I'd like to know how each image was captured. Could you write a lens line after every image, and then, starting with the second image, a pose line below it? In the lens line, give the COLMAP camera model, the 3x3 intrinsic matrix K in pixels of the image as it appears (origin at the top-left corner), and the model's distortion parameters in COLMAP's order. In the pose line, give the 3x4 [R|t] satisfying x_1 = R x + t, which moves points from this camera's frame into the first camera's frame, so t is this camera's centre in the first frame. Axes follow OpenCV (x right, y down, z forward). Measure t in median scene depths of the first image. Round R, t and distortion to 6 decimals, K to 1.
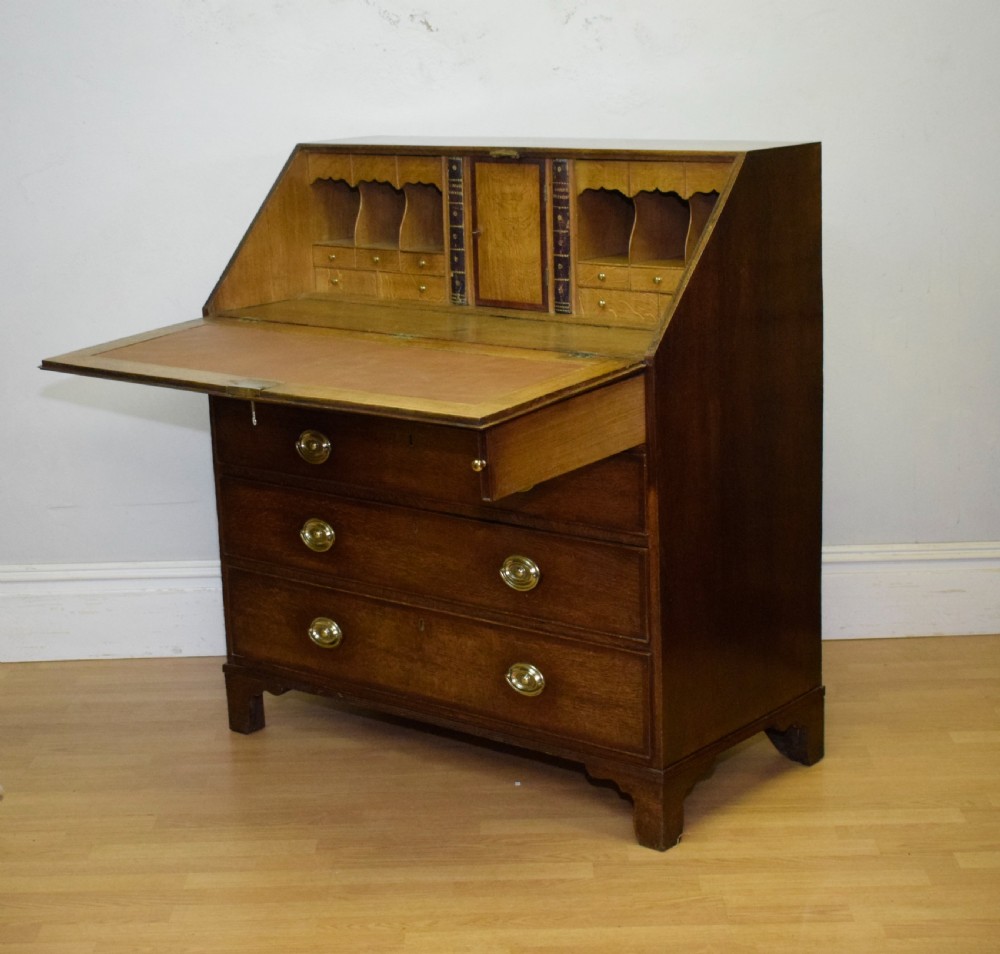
lens RADIAL K [[2019.7, 0, 470.0], [0, 2019.7, 513.9], [0, 0, 1]] dist [-0.015358, 0.005395]
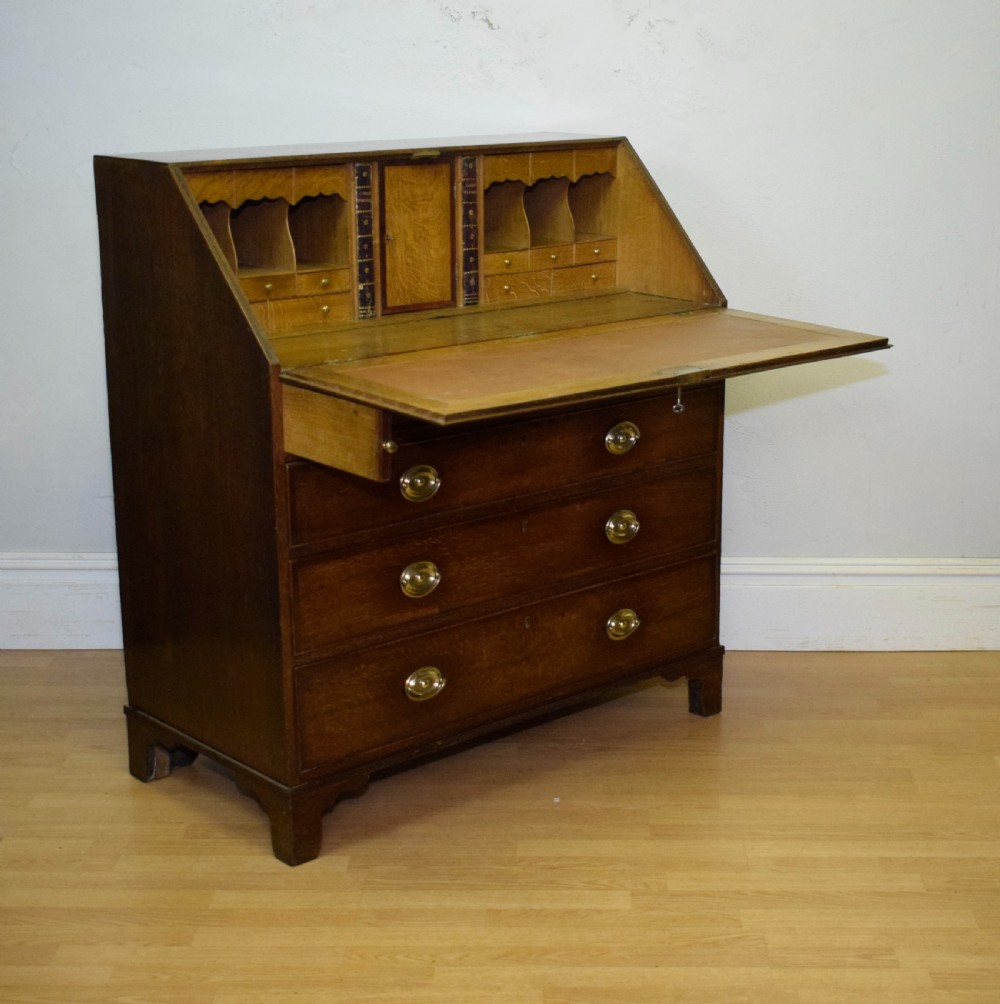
lens RADIAL K [[1841.6, 0, 558.7], [0, 1841.6, 502.3], [0, 0, 1]] dist [-0.010259, -0.076845]
pose [[0.126134, -0.217418, 0.967895, -0.903228], [0.234364, 0.954599, 0.183889, -0.168179], [-0.963932, 0.203645, 0.171362, 0.824973]]
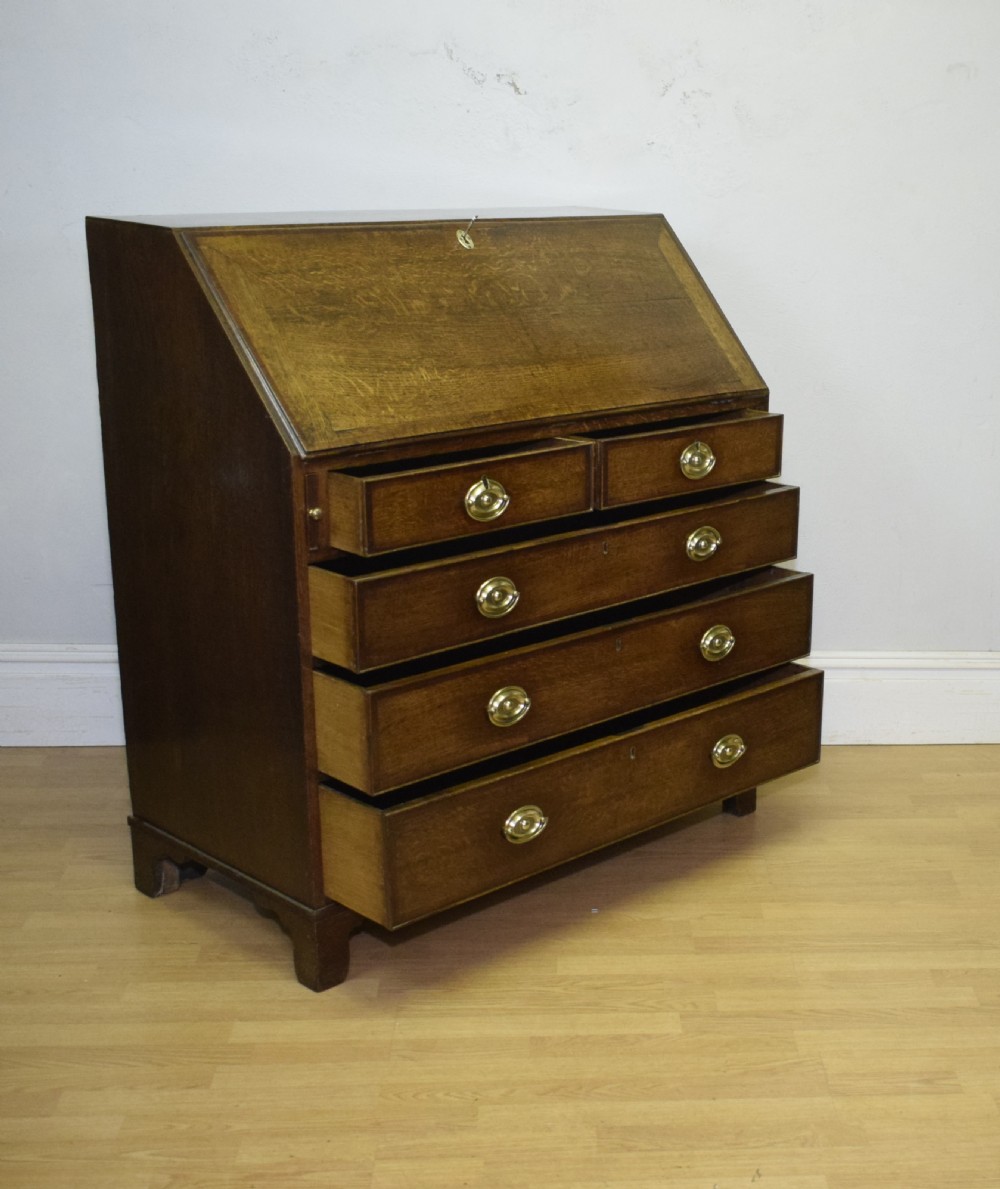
lens RADIAL K [[1729.9, 0, 744.7], [0, 1729.9, 676.2], [0, 0, 1]] dist [-0.009252, -0.023445]
pose [[0.011583, -0.280108, 0.959899, -0.811282], [0.203358, 0.940561, 0.272011, -0.175120], [-0.979036, 0.192053, 0.067857, 0.865061]]
